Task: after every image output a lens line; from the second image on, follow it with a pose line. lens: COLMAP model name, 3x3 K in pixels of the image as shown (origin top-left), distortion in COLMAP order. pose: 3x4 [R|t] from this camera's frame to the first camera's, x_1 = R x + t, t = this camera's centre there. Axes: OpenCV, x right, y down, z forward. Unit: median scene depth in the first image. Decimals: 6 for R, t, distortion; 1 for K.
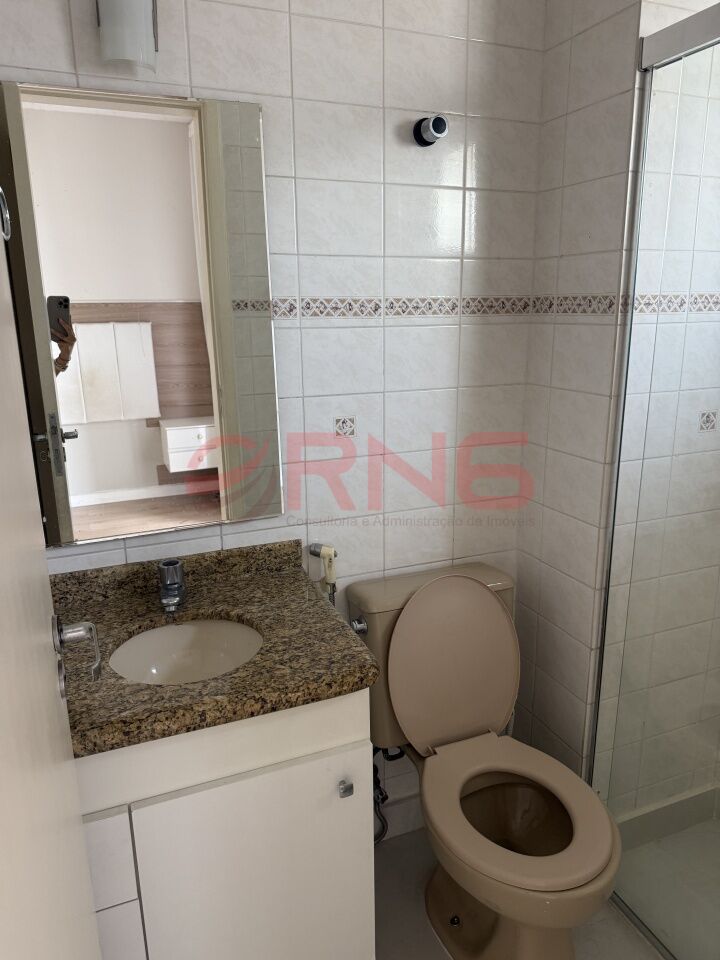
lens RADIAL K [[677.4, 0, 365.0], [0, 677.4, 485.8], [0, 0, 1]] dist [0.046252, -0.056389]
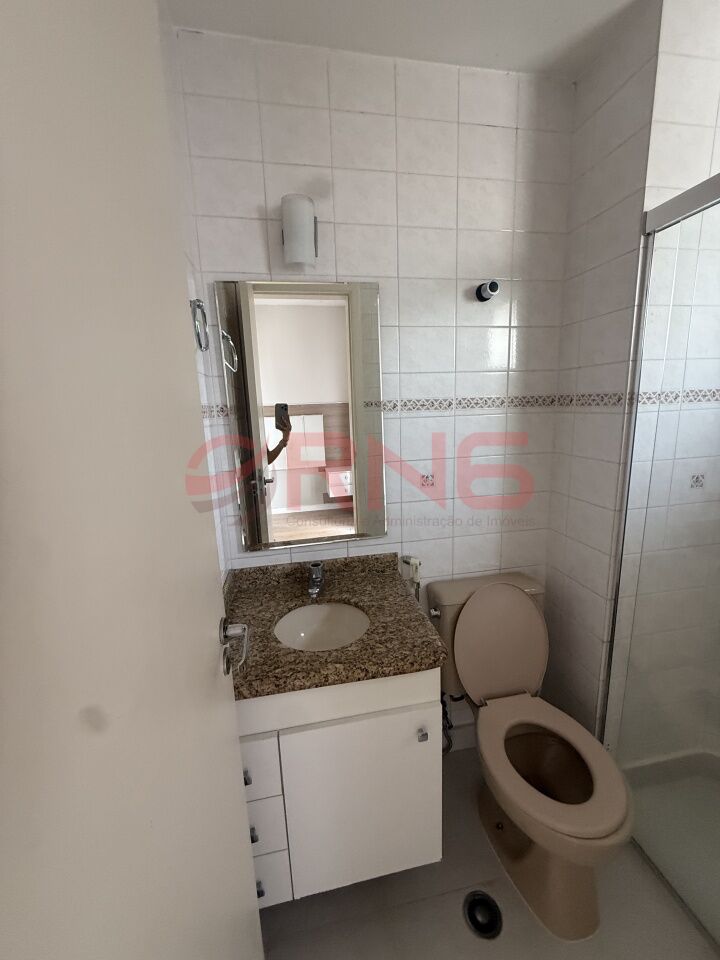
lens RADIAL K [[381.9, 0, 363.7], [0, 381.9, 480.5], [0, 0, 1]] dist [0.001187, -0.000372]
pose [[0.979146, 0.016475, -0.202488, 0.003868], [-0.028216, 0.998075, -0.055236, -0.036597], [0.201188, 0.059798, 0.977726, 0.122834]]
